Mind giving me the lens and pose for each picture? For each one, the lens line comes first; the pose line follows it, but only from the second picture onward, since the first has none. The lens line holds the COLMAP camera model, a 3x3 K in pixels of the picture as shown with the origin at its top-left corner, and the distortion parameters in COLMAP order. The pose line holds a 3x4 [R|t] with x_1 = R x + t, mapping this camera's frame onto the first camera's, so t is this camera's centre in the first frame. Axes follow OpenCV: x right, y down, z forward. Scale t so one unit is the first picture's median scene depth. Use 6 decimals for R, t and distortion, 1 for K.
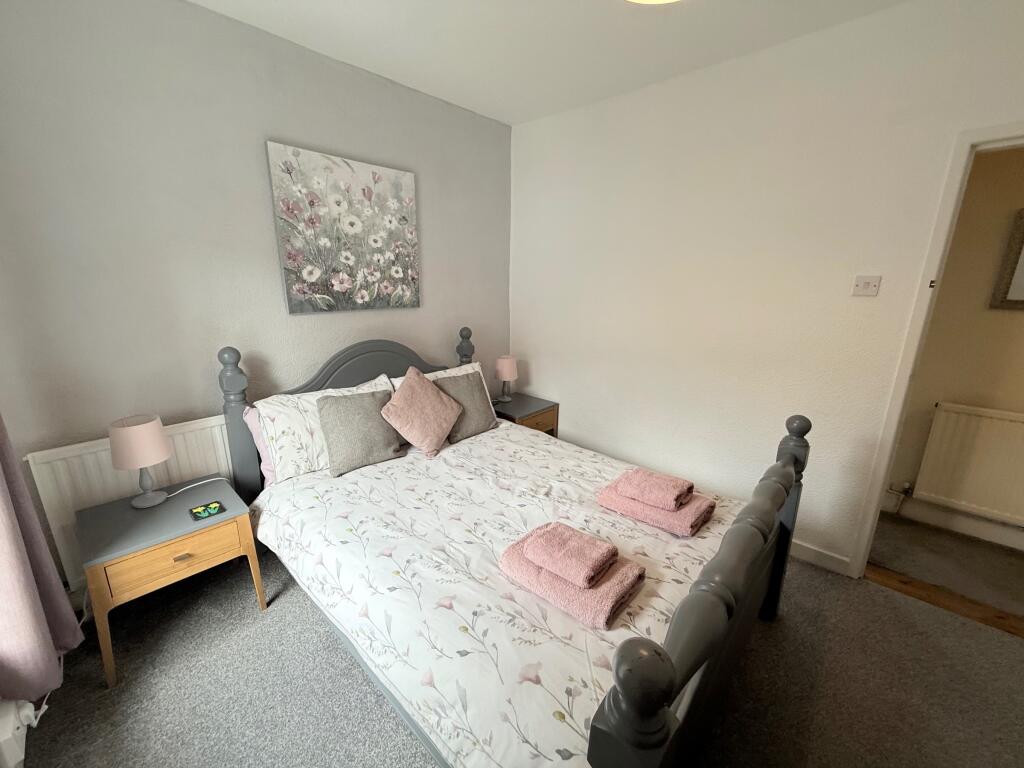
lens RADIAL K [[410.4, 0, 512.4], [0, 410.4, 384.7], [0, 0, 1]] dist [0.001021, 0.000616]
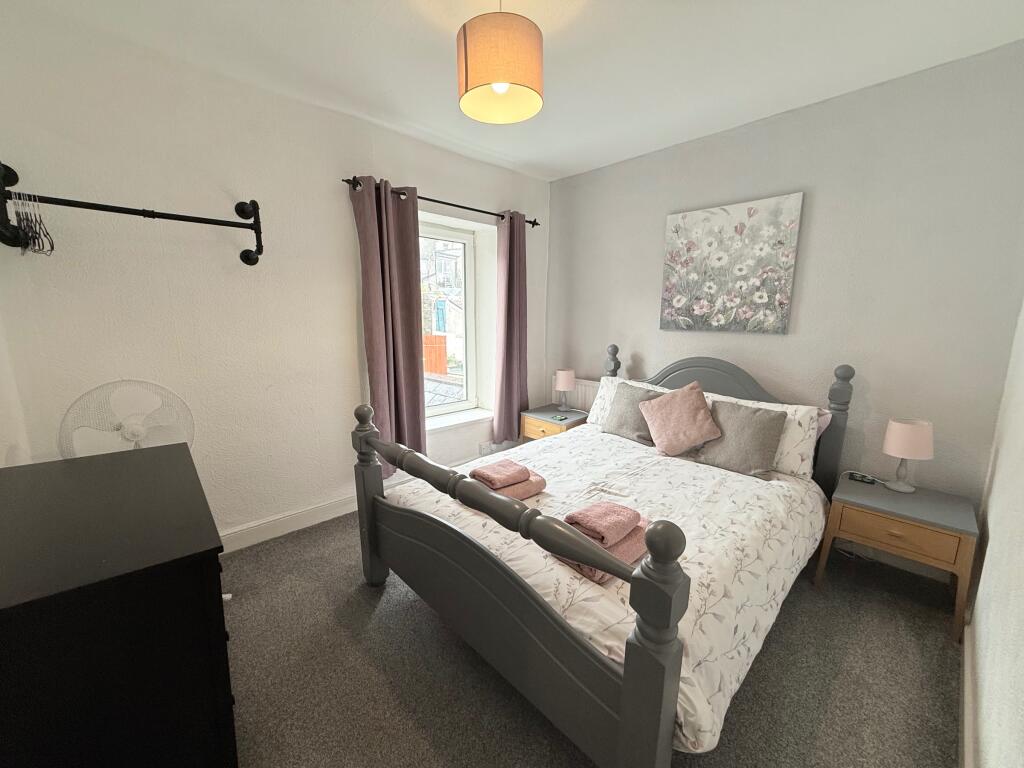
lens RADIAL K [[410.4, 0, 510.4], [0, 410.4, 383.2], [0, 0, 1]] dist [0.001021, 0.000616]
pose [[-0.069865, 0.155592, -0.985348, 0.848572], [-0.263018, 0.949936, 0.168650, -0.090943], [0.962258, 0.270946, -0.025444, 0.537229]]
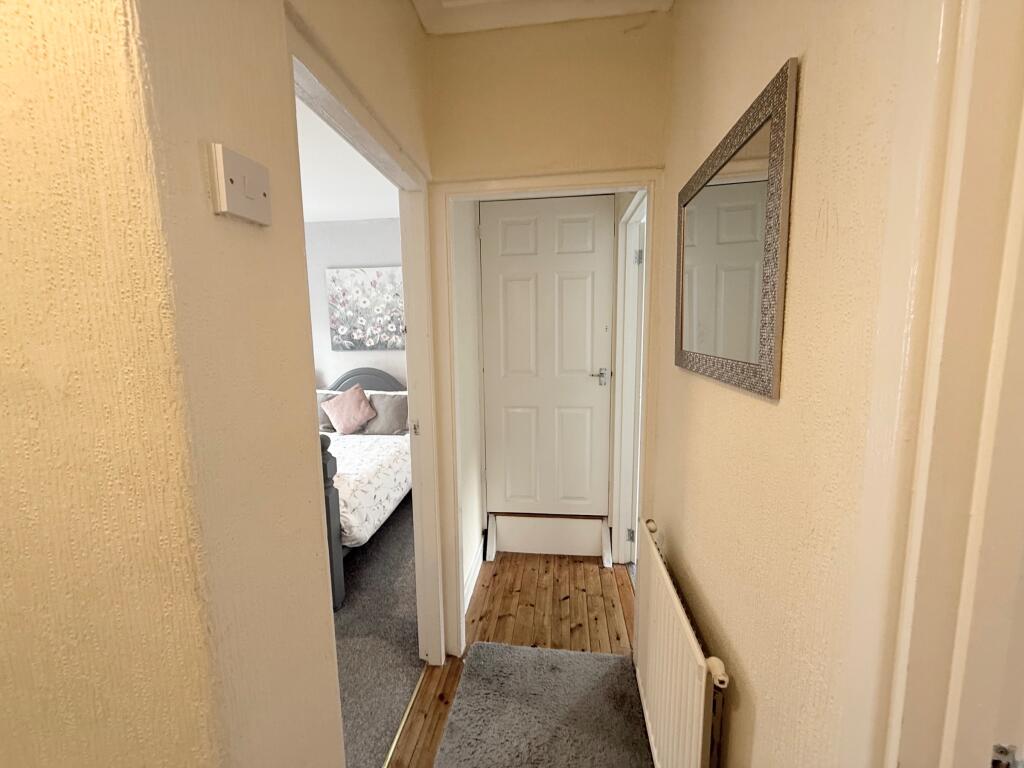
lens RADIAL K [[410.4, 0, 511.8], [0, 410.4, 389.2], [0, 0, 1]] dist [0.001021, 0.000616]
pose [[0.595356, 0.087152, -0.798722, 1.407562], [-0.180801, 0.983135, -0.027493, -0.085750], [0.782855, 0.160778, 0.601072, 0.481241]]
